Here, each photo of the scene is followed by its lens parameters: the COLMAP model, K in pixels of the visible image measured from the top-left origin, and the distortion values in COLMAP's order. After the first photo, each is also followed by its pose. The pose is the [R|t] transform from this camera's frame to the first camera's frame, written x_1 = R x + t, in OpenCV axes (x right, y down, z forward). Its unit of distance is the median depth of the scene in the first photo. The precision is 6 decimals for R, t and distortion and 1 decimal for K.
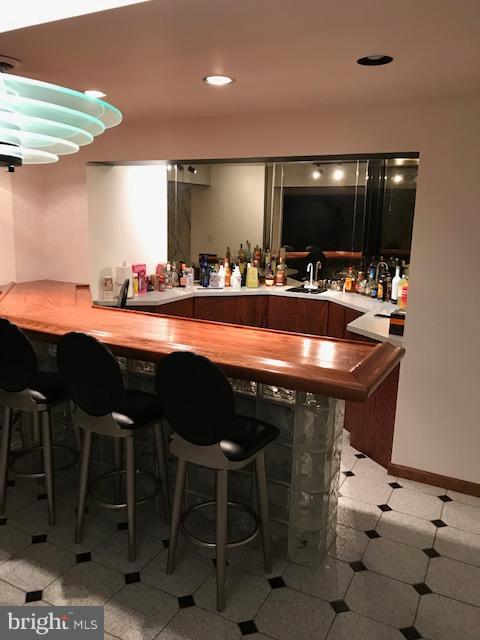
lens RADIAL K [[519.5, 0, 239.8], [0, 519.5, 317.4], [0, 0, 1]] dist [0.001104, 0.000277]
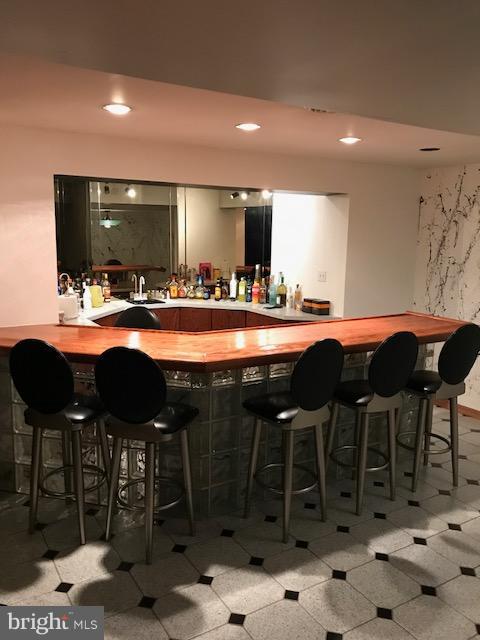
lens RADIAL K [[530.4, 0, 240.3], [0, 530.4, 315.7], [0, 0, 1]] dist [0.069653, -0.082161]
pose [[0.510859, -0.149380, 0.846587, -1.356402], [0.156405, 0.984502, 0.079335, -0.154985], [-0.845317, 0.091882, 0.526305, 0.503205]]
